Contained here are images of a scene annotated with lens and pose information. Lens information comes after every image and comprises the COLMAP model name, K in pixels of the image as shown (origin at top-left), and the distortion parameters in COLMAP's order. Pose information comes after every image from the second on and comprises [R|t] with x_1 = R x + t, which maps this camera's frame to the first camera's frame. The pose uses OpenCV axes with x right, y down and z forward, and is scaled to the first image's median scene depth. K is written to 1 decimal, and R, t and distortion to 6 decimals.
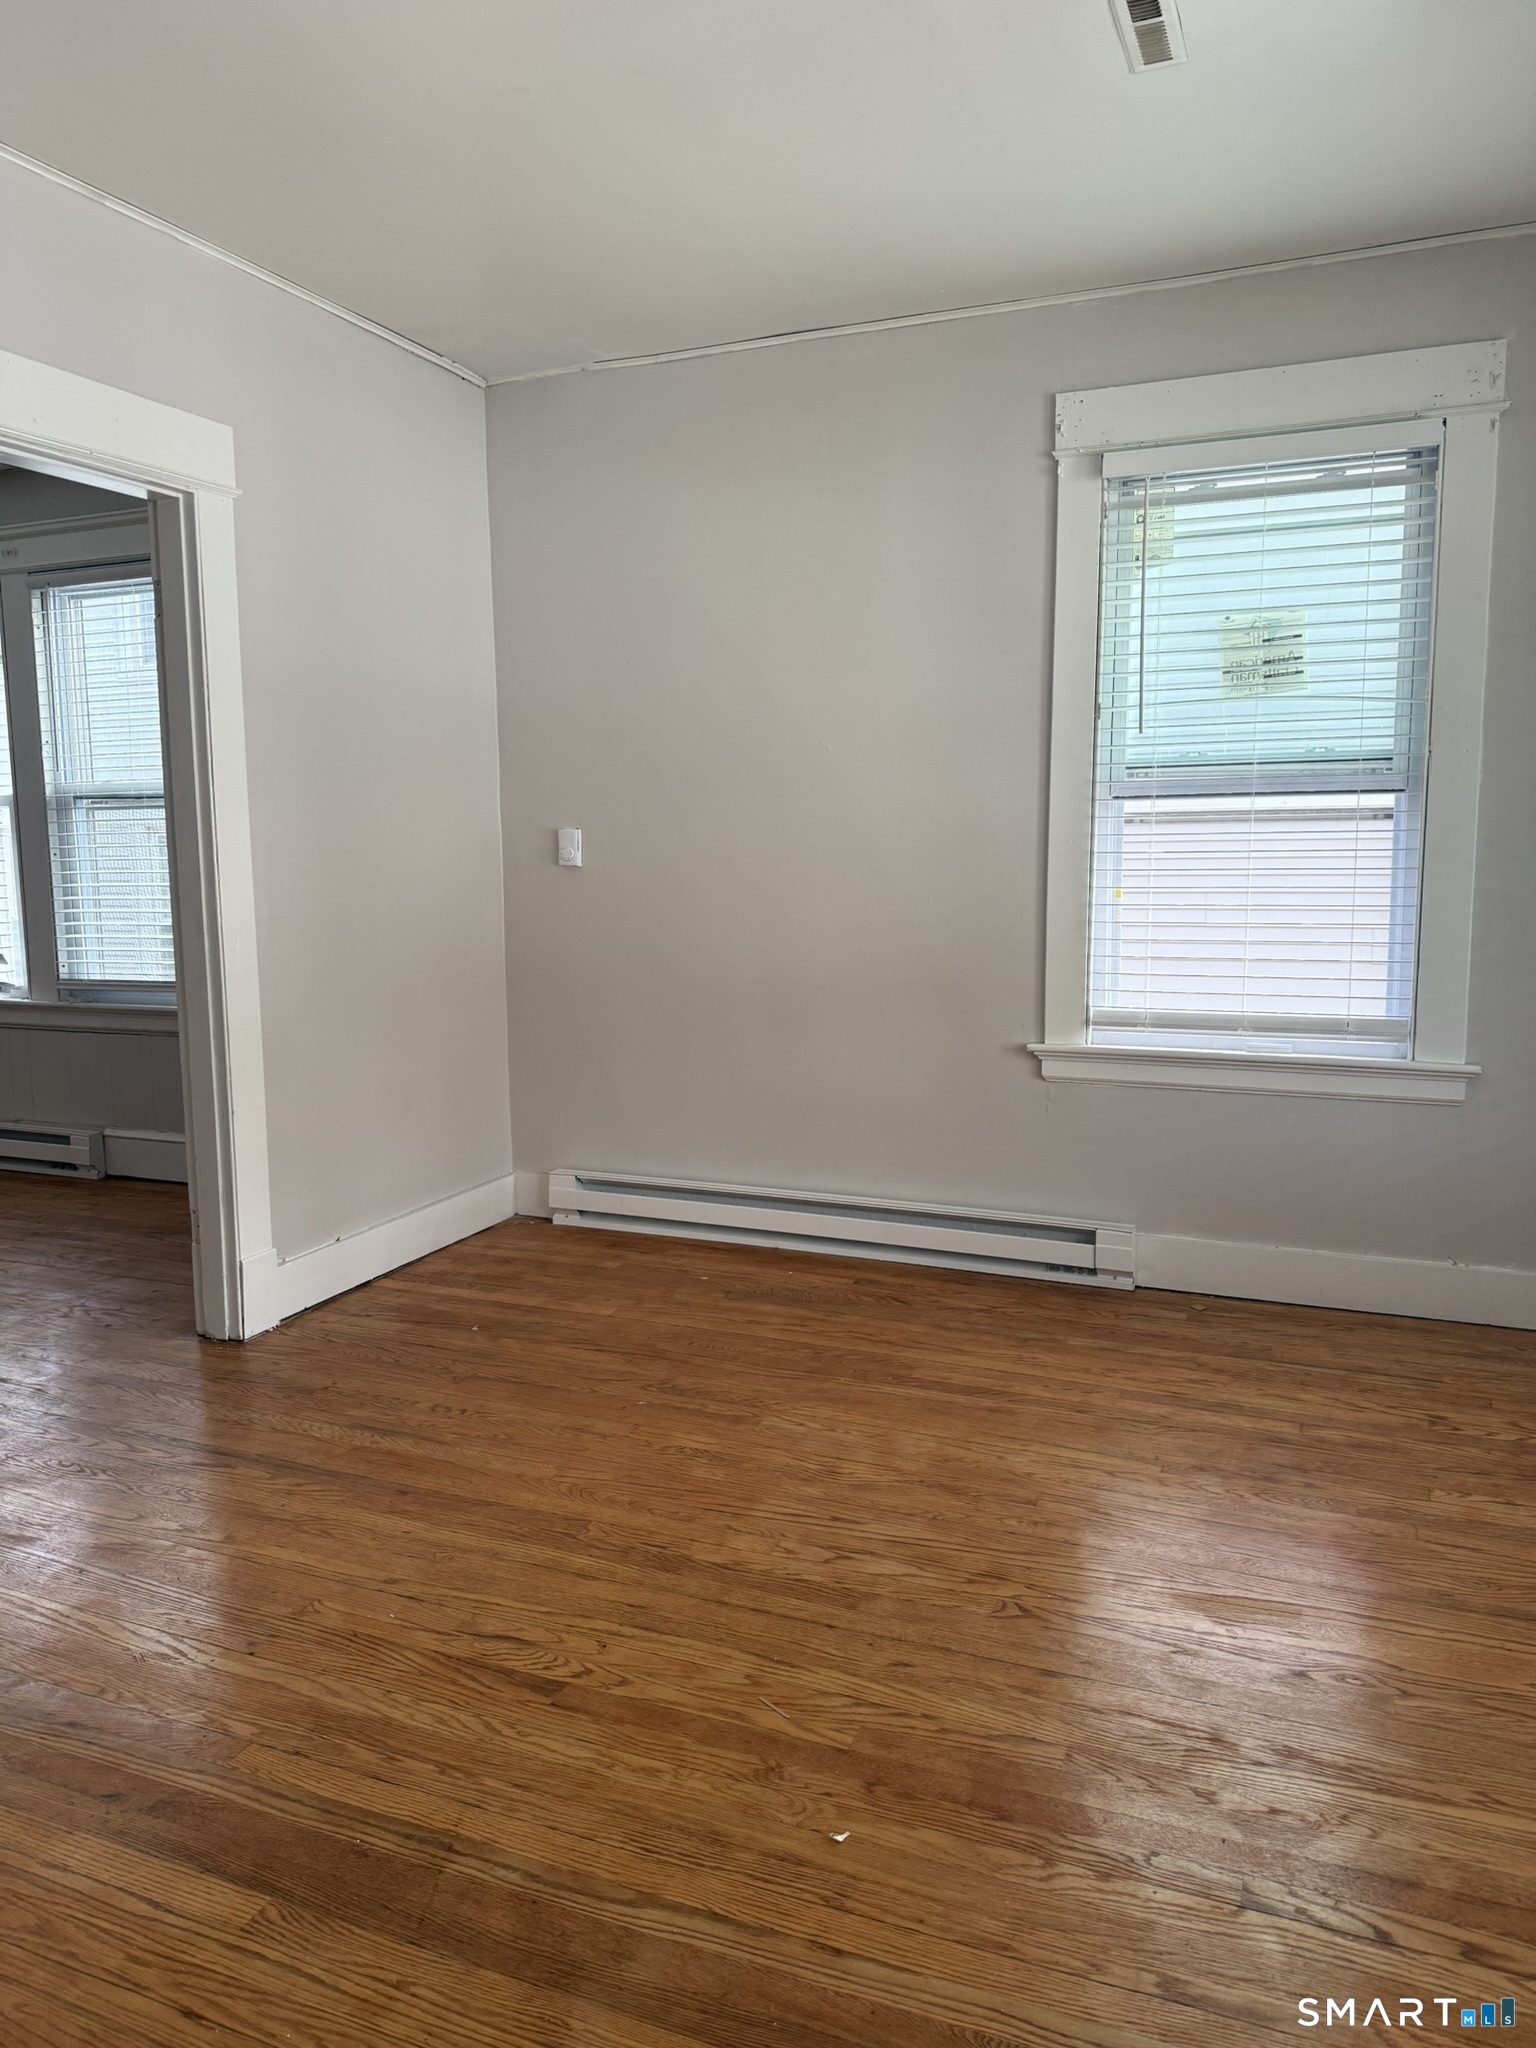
lens RADIAL K [[1436.1, 0, 776.2], [0, 1436.1, 1027.4], [0, 0, 1]] dist [0.070457, -0.085392]
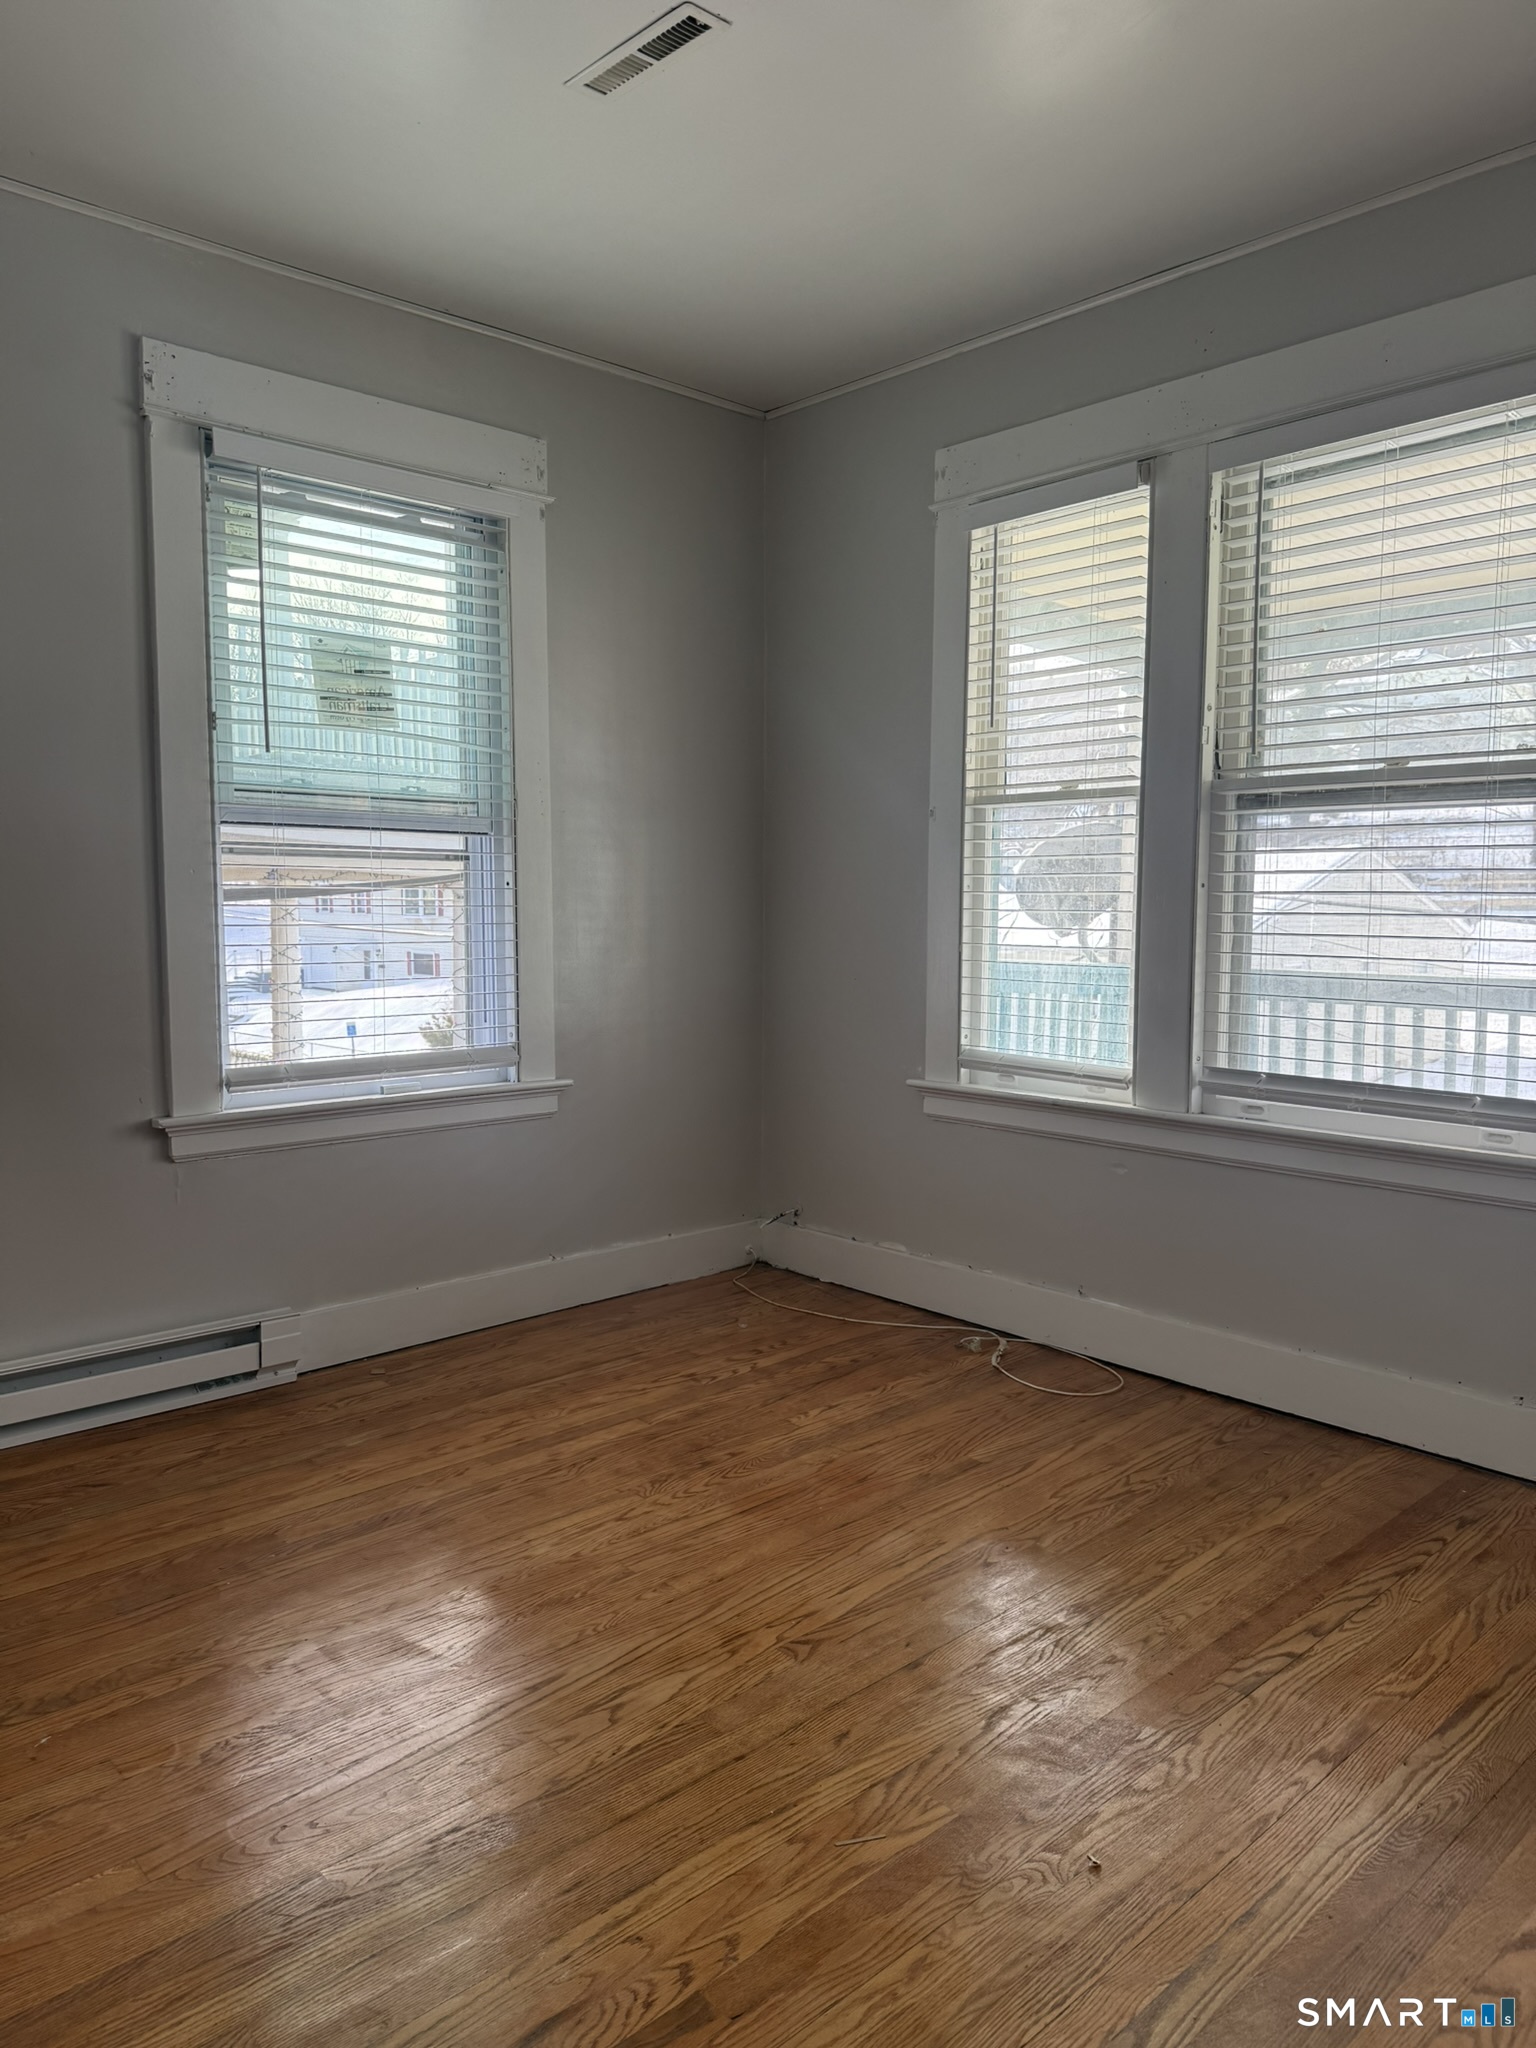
lens RADIAL K [[1436.1, 0, 768.1], [0, 1436.1, 1029.3], [0, 0, 1]] dist [0.070457, -0.085392]
pose [[0.427419, -0.079600, 0.900542, -0.454152], [0.117397, 0.992569, 0.032015, -0.028595], [-0.896399, 0.092037, 0.433588, 0.368707]]
